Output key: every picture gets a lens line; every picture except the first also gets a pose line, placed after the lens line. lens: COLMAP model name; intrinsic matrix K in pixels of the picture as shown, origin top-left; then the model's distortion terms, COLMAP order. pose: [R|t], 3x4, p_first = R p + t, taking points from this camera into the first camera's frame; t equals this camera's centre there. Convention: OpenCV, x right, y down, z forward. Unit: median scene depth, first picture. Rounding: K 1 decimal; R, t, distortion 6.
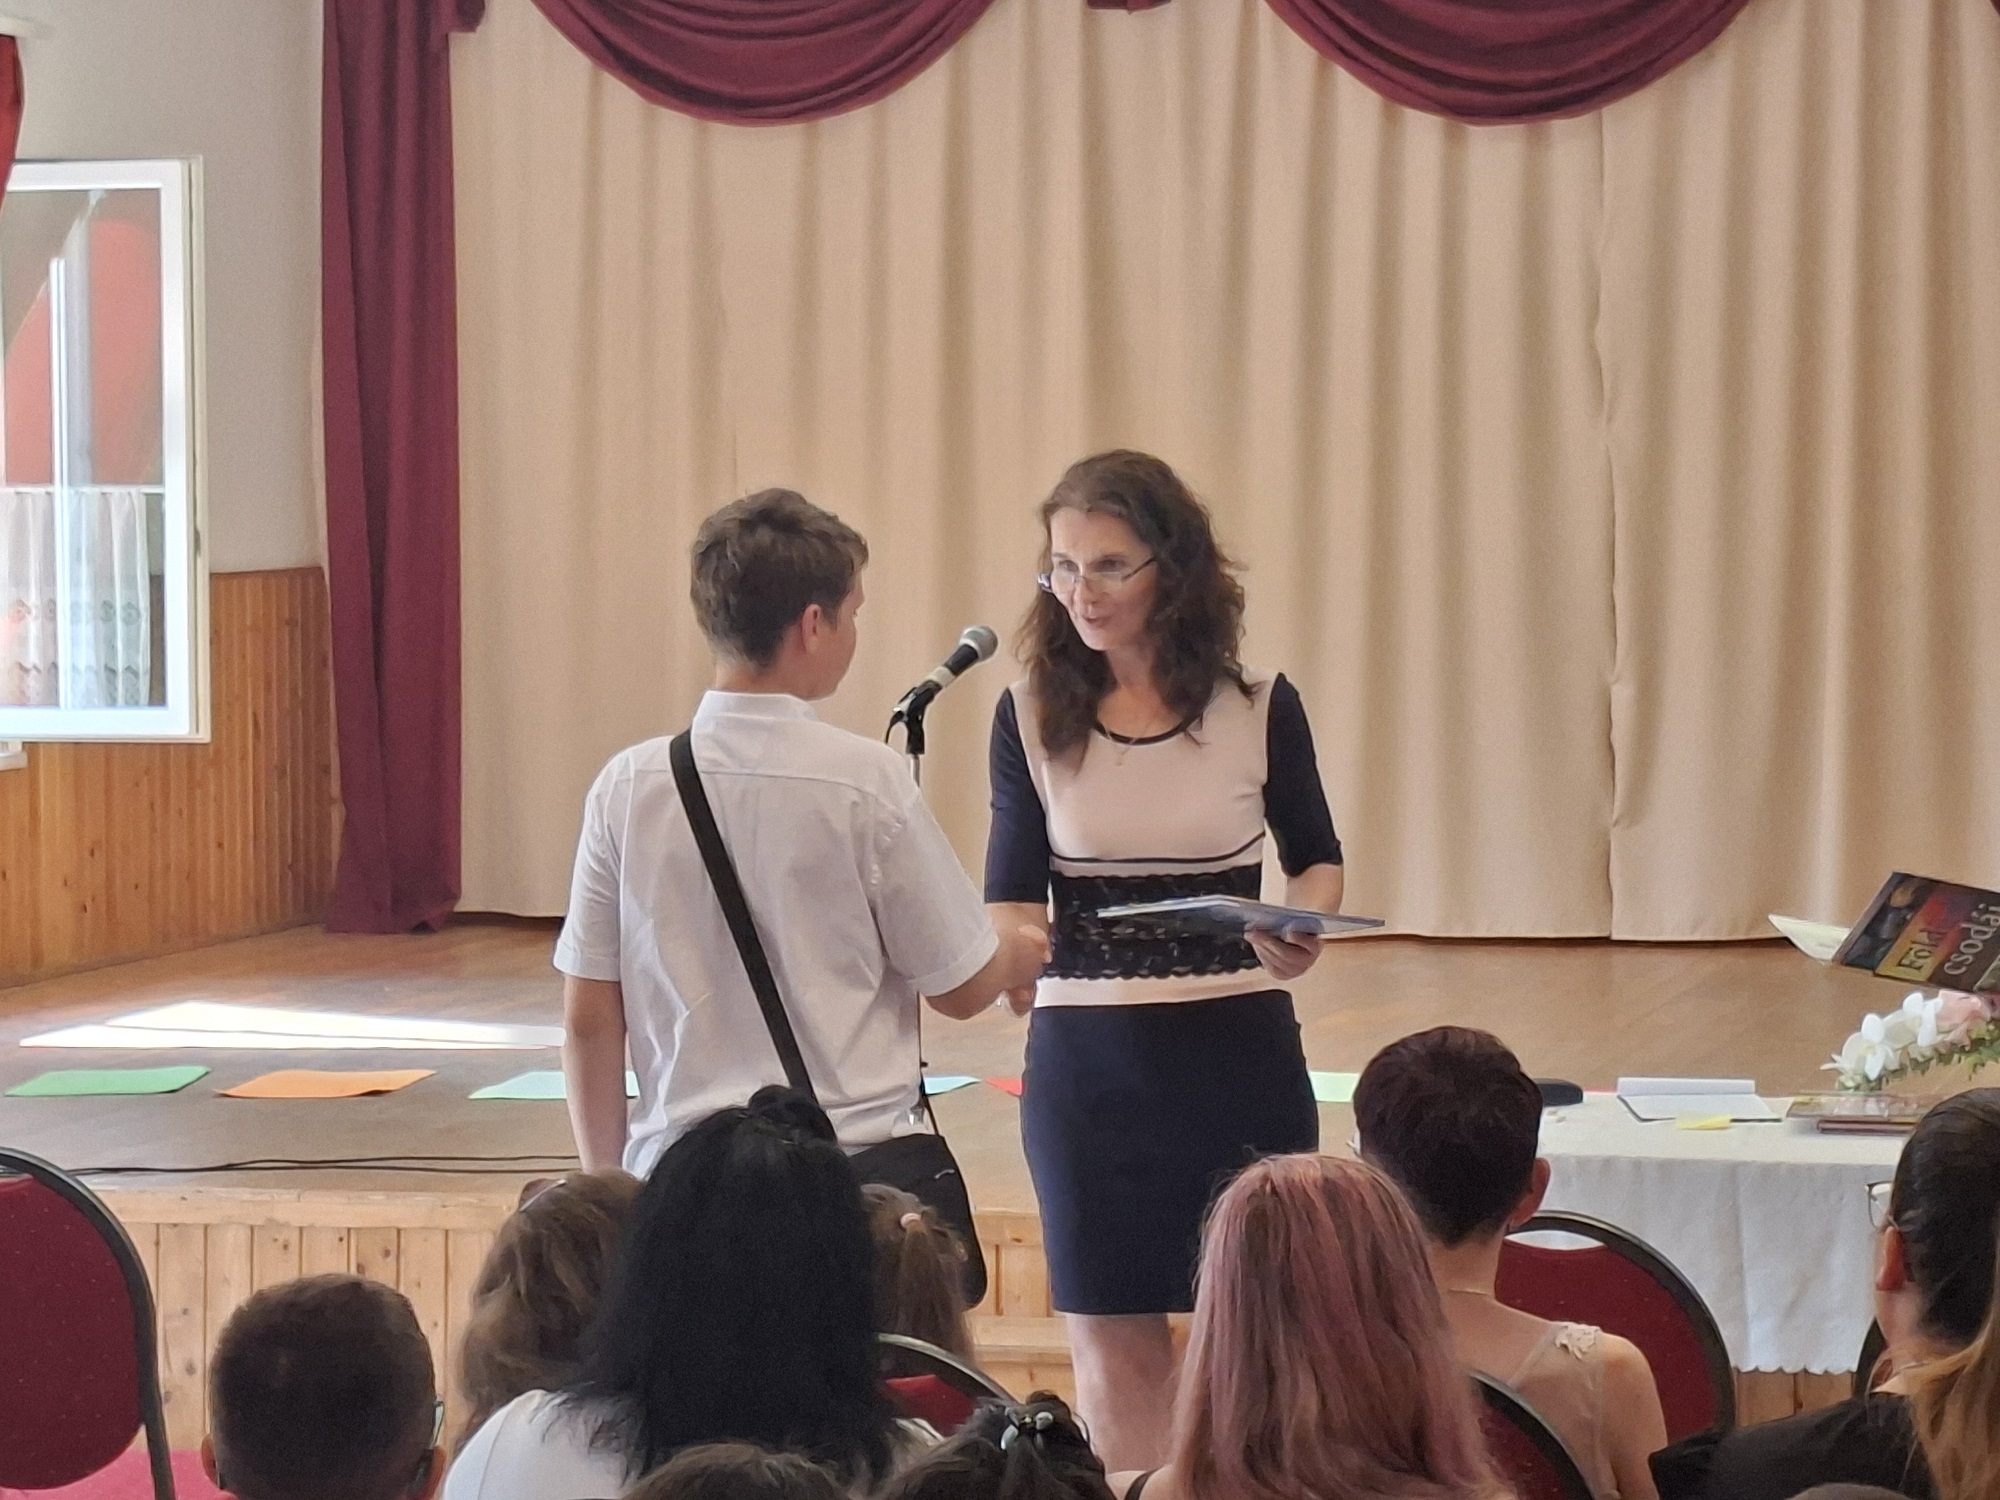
lens RADIAL K [[5393.7, 0, 1042.2], [0, 5393.7, 750.7], [0, 0, 1]] dist [0.051845, 0.232904]
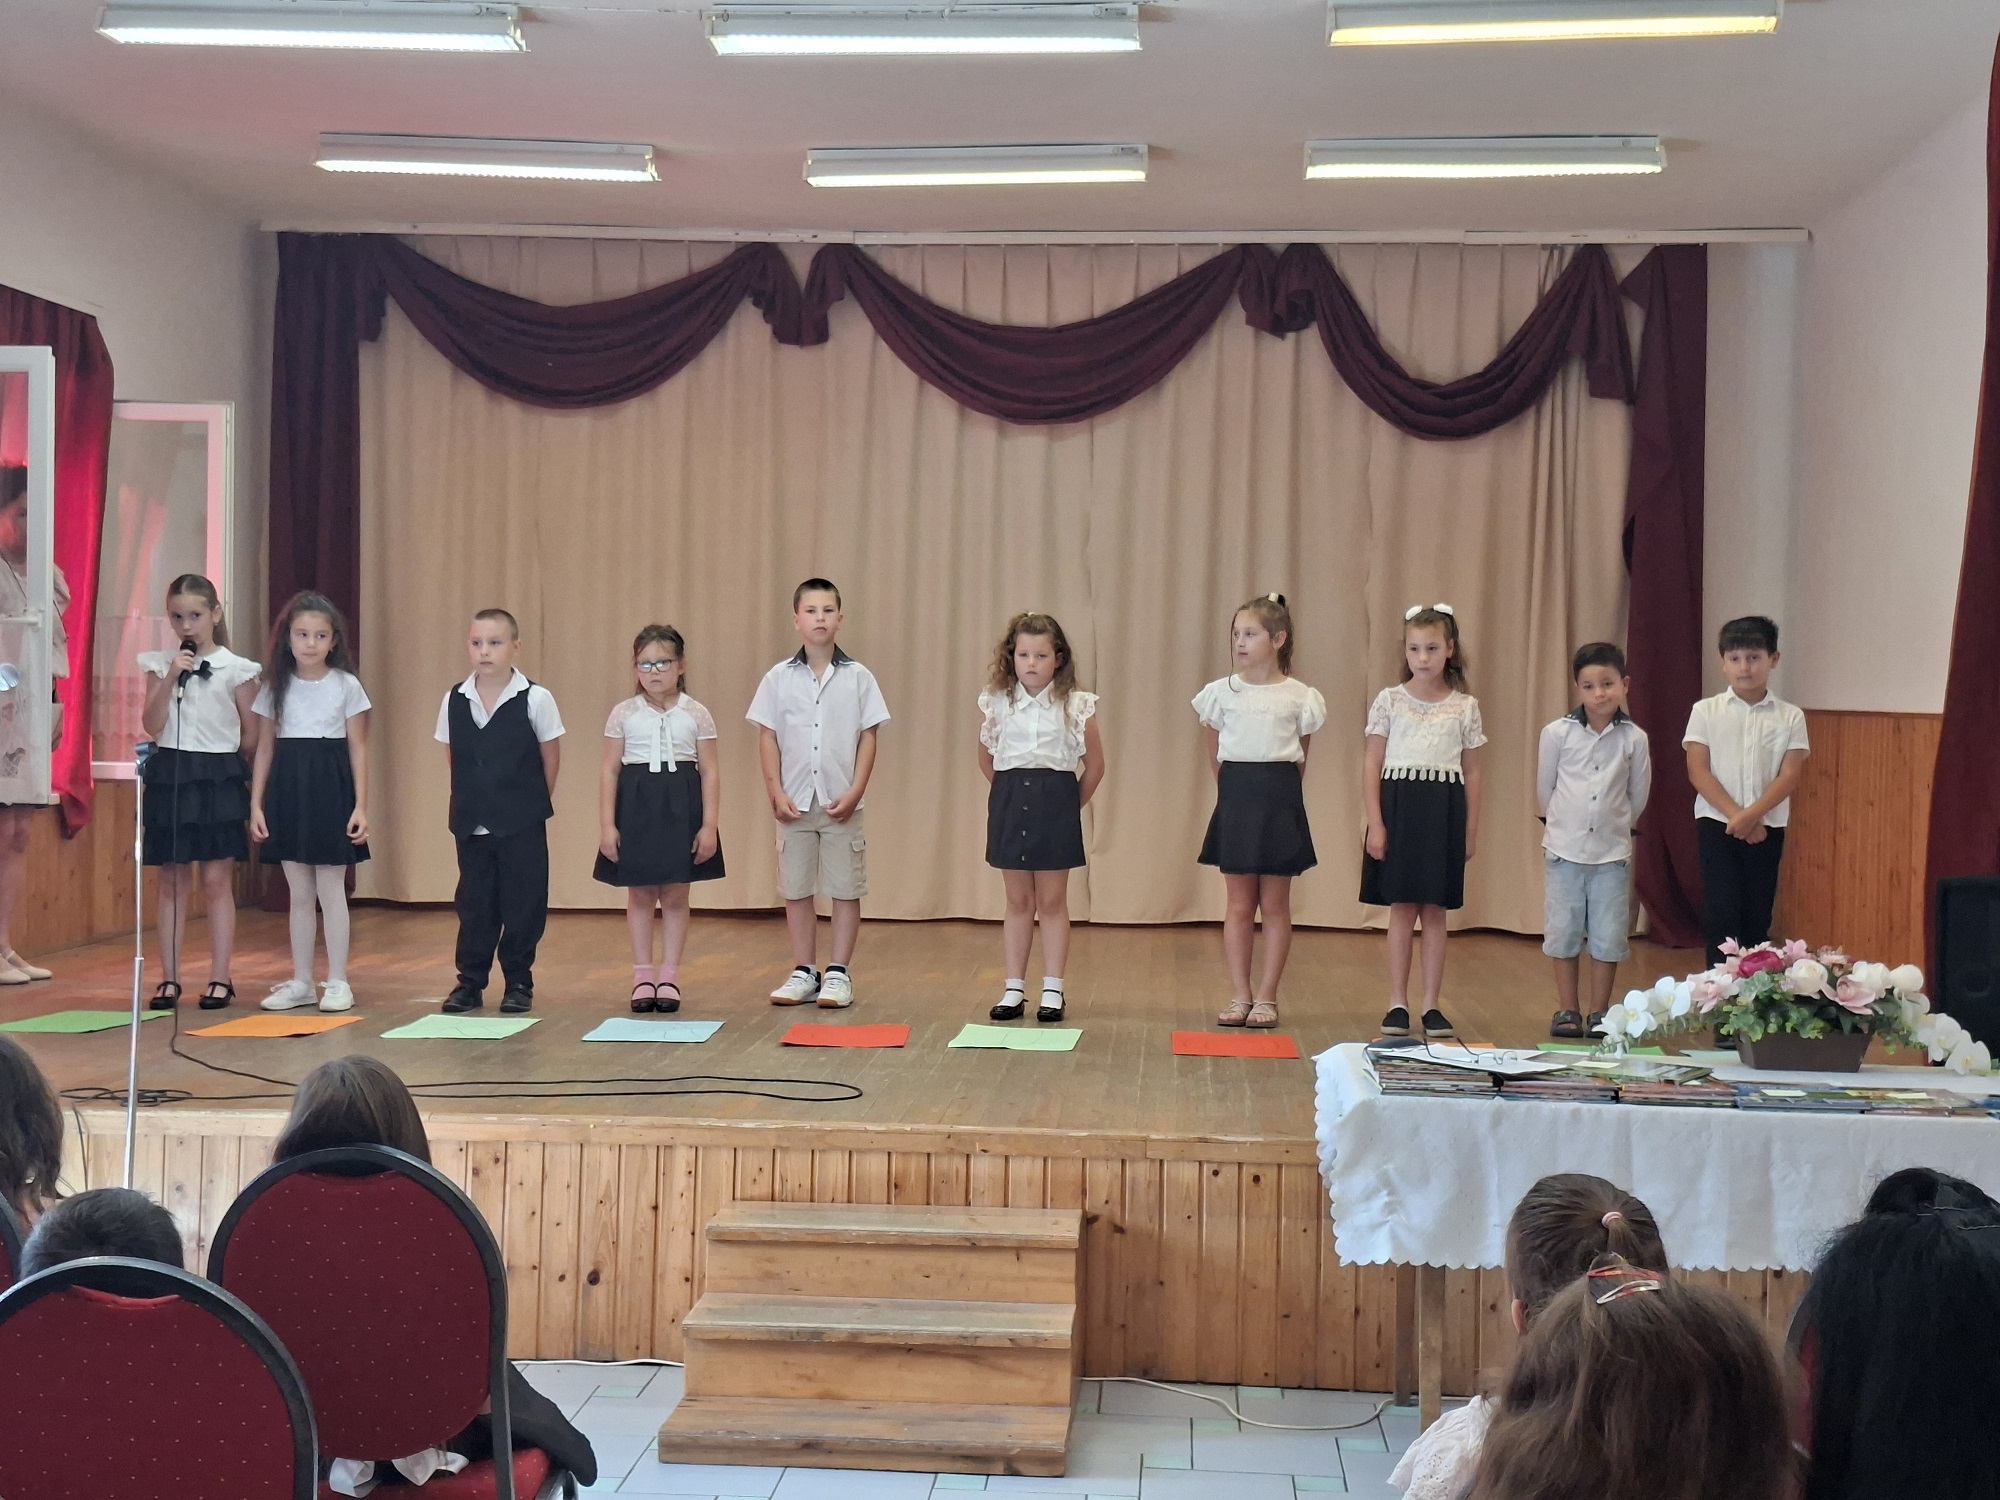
lens RADIAL K [[2770.4, 0, 1000.0], [0, 2770.4, 750.0], [0, 0, 1]] dist [0.139916, -0.402407]
pose [[0.983906, 0.020632, 0.177494, -0.146436], [-0.016490, 0.999557, -0.024783, 0.007902], [-0.177927, 0.021458, 0.983810, 0.353109]]
